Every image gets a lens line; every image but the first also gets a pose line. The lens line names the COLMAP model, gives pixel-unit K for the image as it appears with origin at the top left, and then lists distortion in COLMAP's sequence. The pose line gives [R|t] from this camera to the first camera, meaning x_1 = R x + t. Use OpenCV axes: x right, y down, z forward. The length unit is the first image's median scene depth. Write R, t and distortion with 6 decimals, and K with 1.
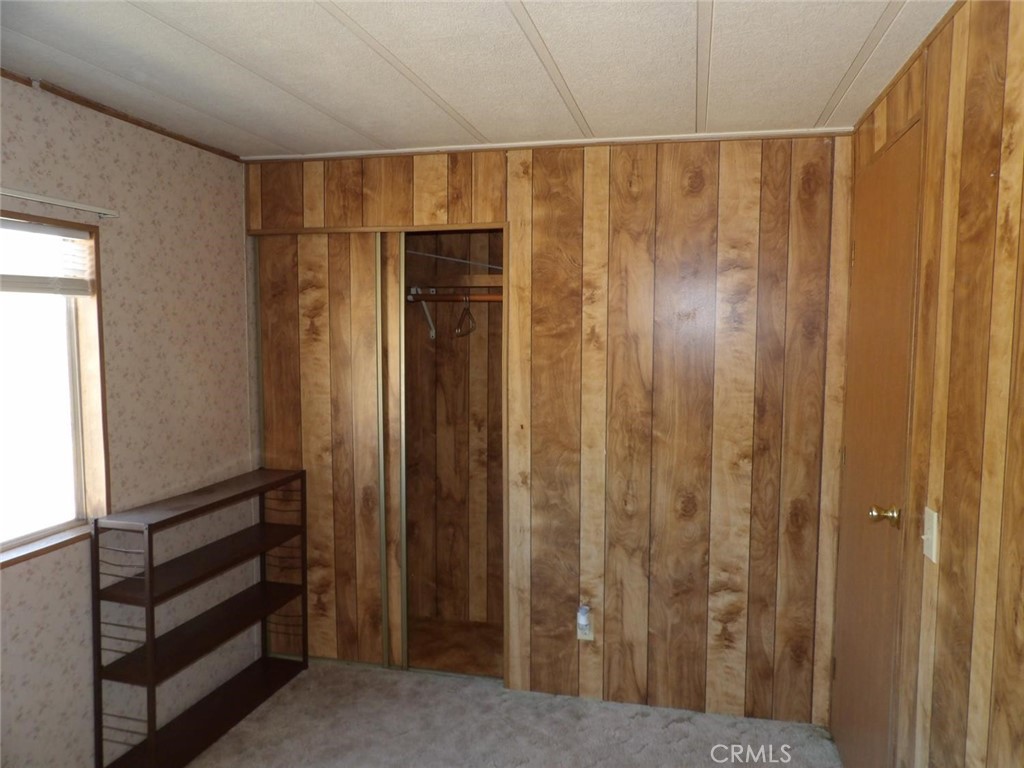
lens RADIAL K [[732.7, 0, 513.3], [0, 732.7, 387.9], [0, 0, 1]] dist [-0.030417, 0.035323]
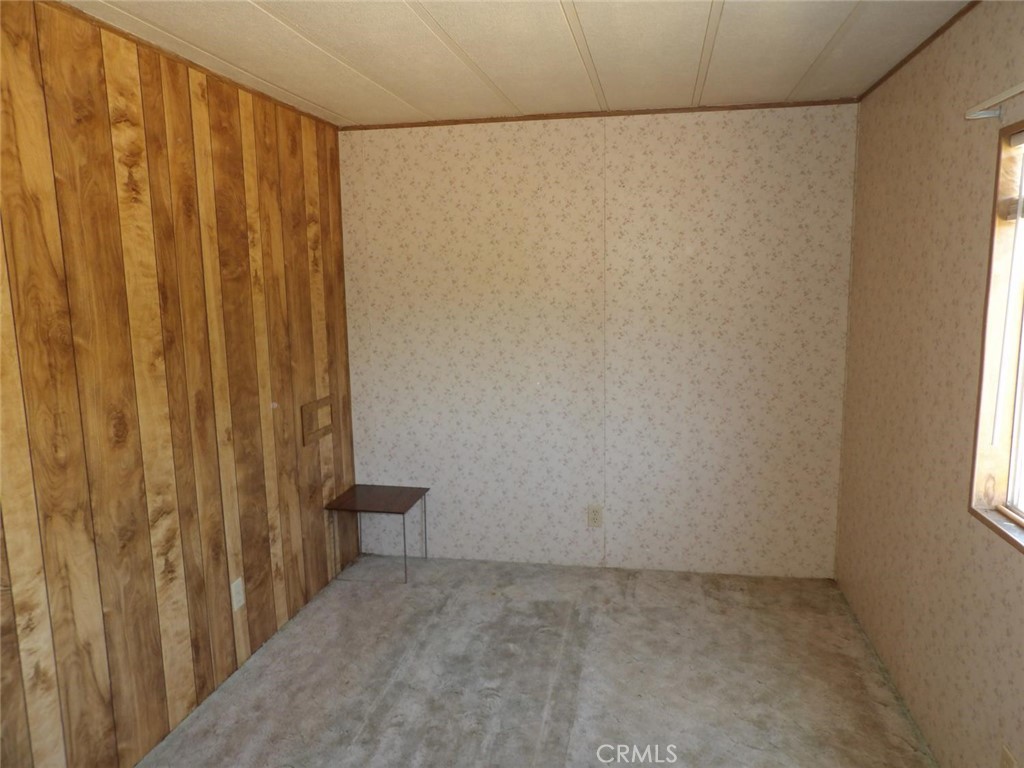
lens RADIAL K [[732.7, 0, 515.6], [0, 732.7, 387.3], [0, 0, 1]] dist [-0.030417, 0.035323]
pose [[-0.049218, -0.158954, 0.986058, -0.530926], [0.100935, 0.981409, 0.163242, 0.034534], [-0.993675, 0.107562, -0.032259, 0.600078]]
